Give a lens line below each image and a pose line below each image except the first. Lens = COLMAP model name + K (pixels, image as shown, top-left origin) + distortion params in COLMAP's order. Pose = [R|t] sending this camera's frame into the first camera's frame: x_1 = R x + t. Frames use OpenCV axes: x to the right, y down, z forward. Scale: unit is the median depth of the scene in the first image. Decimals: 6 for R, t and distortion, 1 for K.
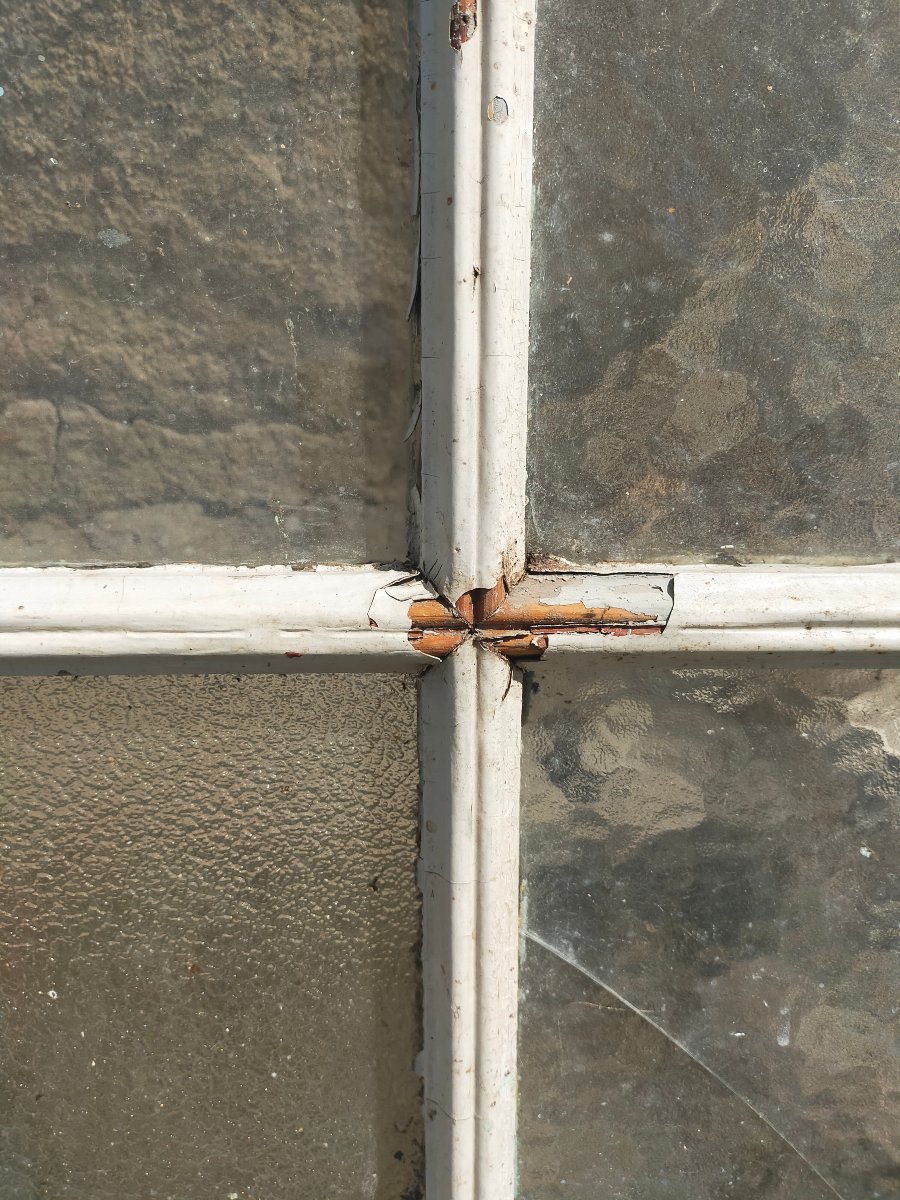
lens RADIAL K [[919.4, 0, 450.0], [0, 919.4, 600.0], [0, 0, 1]] dist [0.087156, -0.148272]
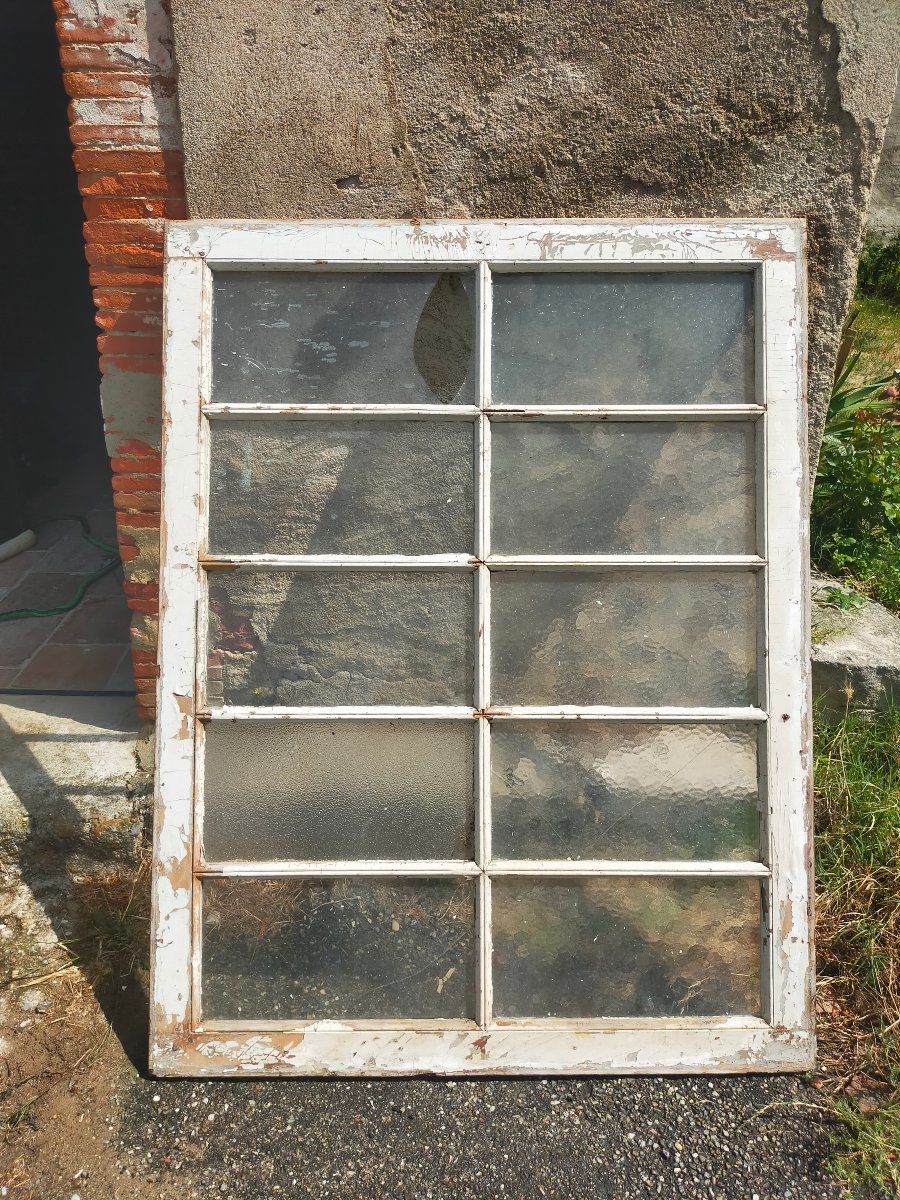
lens RADIAL K [[862.9, 0, 446.7], [0, 862.9, 579.9], [0, 0, 1]] dist [0.030130, -0.031150]
pose [[0.999860, -0.000684, -0.016714, -0.058544], [-0.003922, 0.961728, -0.273979, 0.370694], [0.016262, 0.274006, 0.961590, -2.439993]]
